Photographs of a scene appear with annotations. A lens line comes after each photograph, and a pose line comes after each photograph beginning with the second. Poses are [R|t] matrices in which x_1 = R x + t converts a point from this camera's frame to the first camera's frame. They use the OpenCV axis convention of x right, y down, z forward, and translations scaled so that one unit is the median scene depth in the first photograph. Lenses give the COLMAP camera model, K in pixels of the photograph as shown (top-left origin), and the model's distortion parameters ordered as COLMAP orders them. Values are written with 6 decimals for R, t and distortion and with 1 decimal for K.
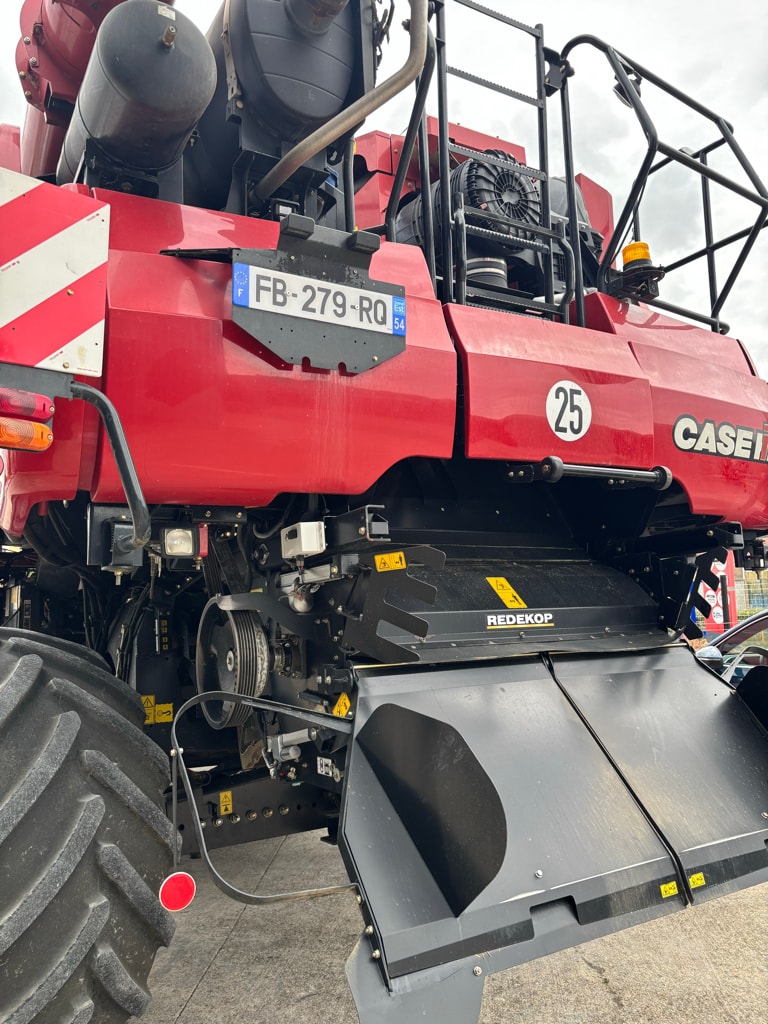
lens RADIAL K [[776.5, 0, 364.4], [0, 776.5, 518.8], [0, 0, 1]] dist [0.017443, -0.003676]
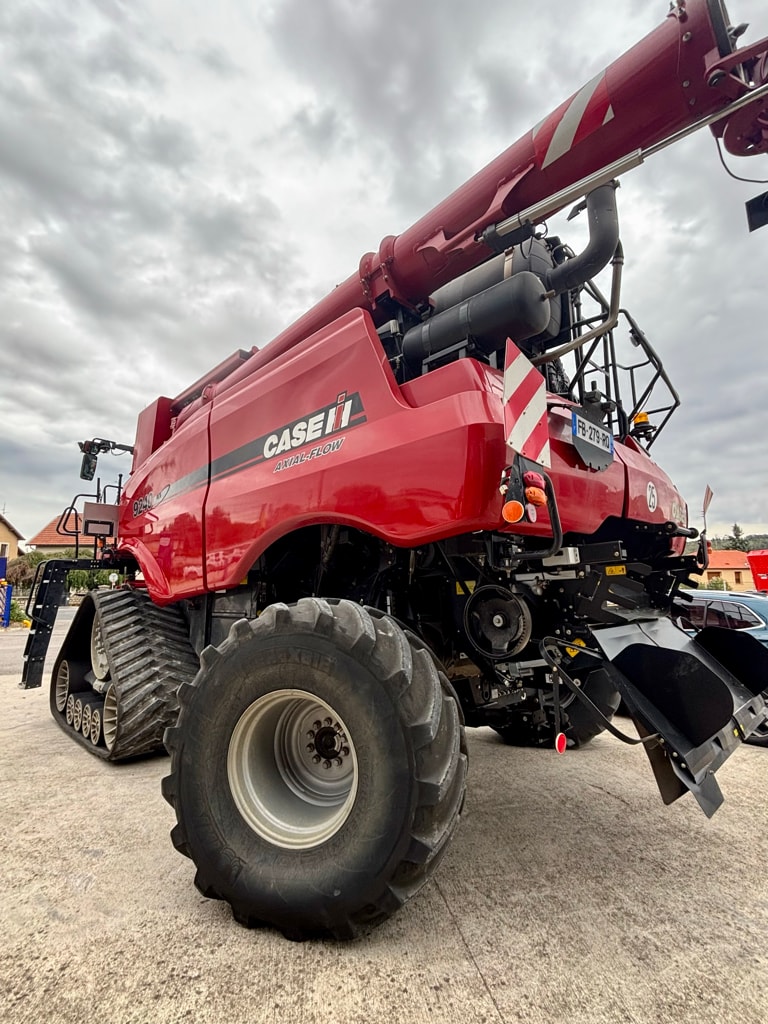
lens RADIAL K [[482.8, 0, 376.5], [0, 482.8, 518.0], [0, 0, 1]] dist [0.011155, -0.001247]
pose [[0.967583, 0.061933, 0.244840, -0.733561], [-0.051864, 0.997530, -0.047366, 0.011013], [-0.247169, 0.033133, 0.968406, -0.025300]]
